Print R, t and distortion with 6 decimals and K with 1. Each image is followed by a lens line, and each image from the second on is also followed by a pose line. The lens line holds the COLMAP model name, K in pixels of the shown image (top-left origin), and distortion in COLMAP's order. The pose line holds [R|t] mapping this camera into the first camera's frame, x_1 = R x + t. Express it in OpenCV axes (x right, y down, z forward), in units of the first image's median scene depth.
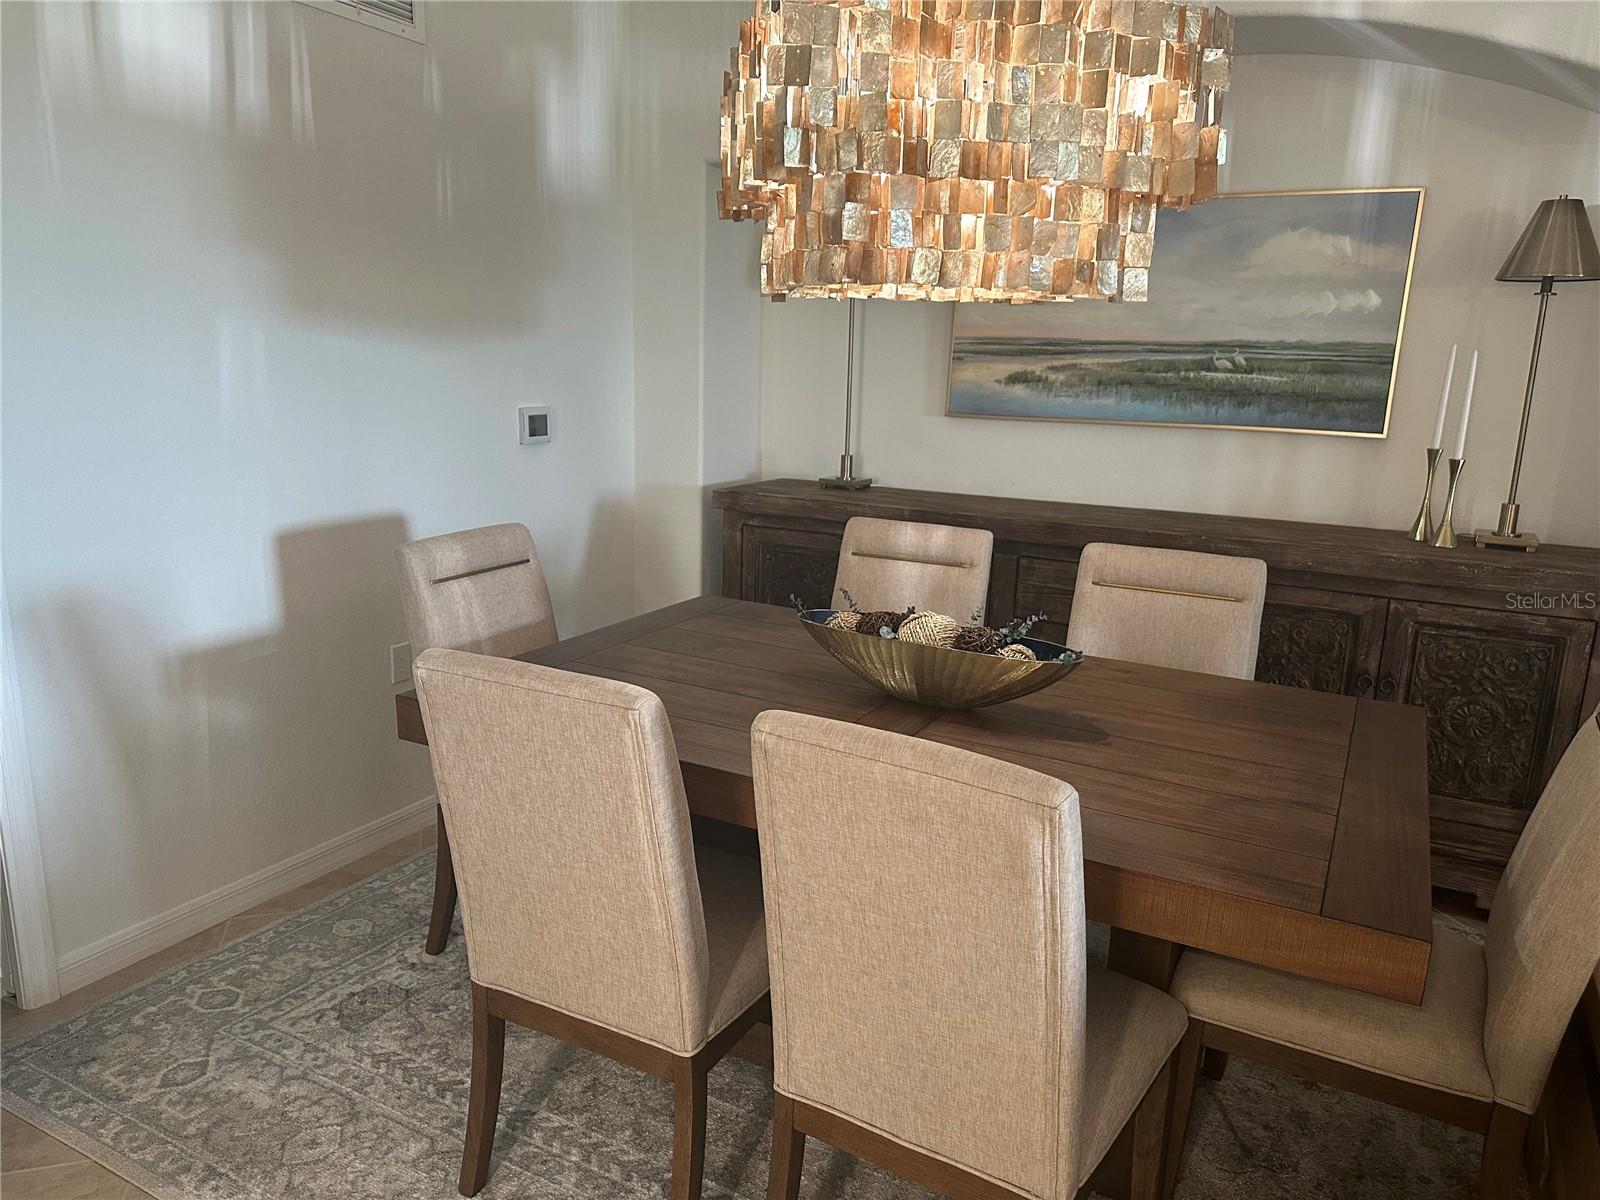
lens RADIAL K [[1102.5, 0, 798.4], [0, 1102.5, 596.7], [0, 0, 1]] dist [0.029853, -0.024026]
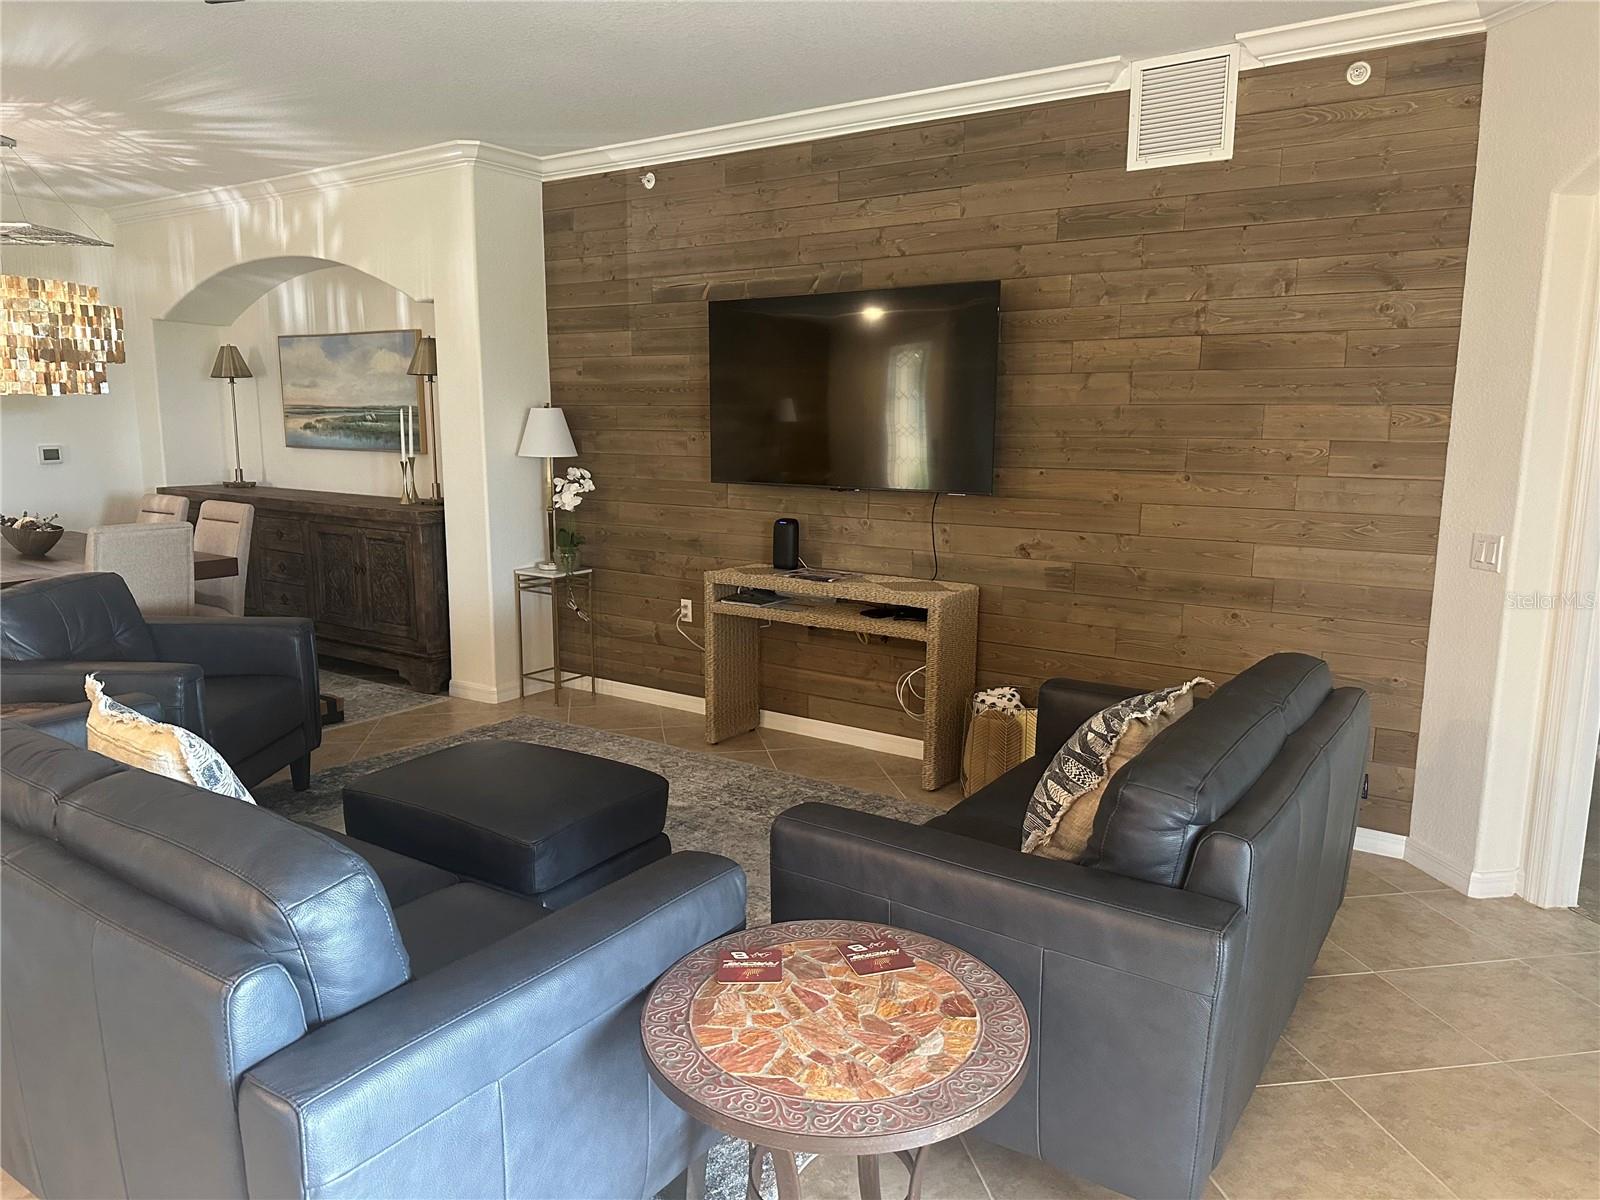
lens RADIAL K [[1102.5, 0, 809.5], [0, 1102.5, 601.2], [0, 0, 1]] dist [0.029853, -0.024026]
pose [[0.993415, -0.001362, -0.114566, 1.332740], [-0.002806, 0.999340, -0.036210, 0.173761], [0.114539, 0.036293, 0.992756, -0.801940]]
